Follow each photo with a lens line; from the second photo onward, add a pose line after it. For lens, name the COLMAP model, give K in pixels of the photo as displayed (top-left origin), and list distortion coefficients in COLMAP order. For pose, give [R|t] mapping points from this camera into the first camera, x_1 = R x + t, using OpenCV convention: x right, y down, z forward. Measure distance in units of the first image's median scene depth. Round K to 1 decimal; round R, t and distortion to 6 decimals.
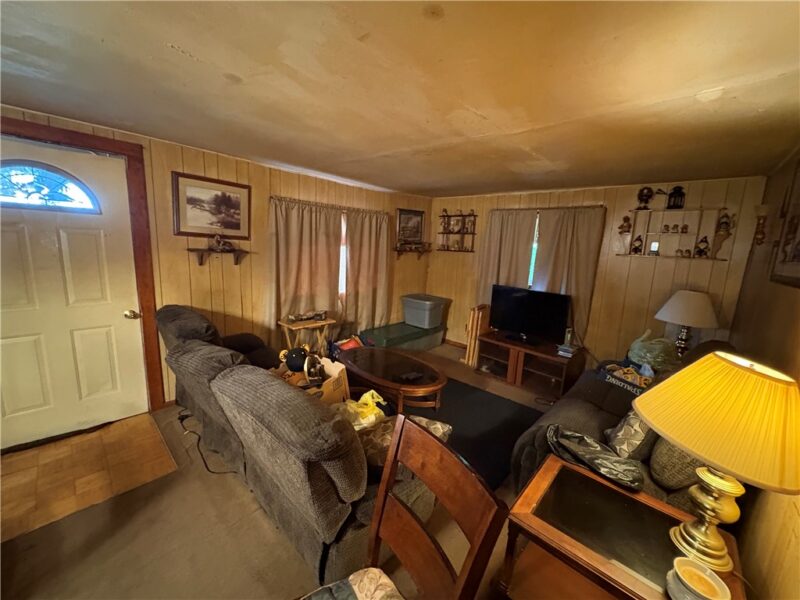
lens RADIAL K [[317.4, 0, 397.8], [0, 317.4, 297.8], [0, 0, 1]] dist [-0.003341, 0.000214]
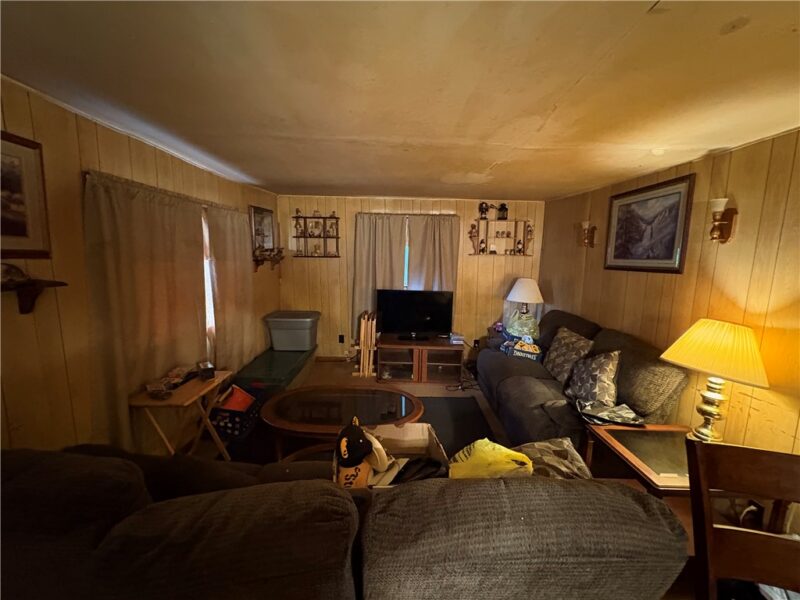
lens RADIAL K [[317.4, 0, 399.1], [0, 317.4, 298.4], [0, 0, 1]] dist [-0.003341, 0.000214]
pose [[0.726666, -0.135891, 0.673417, -0.368924], [0.134582, 0.989406, 0.054431, -0.069115], [-0.673680, 0.051077, 0.737256, 0.267112]]
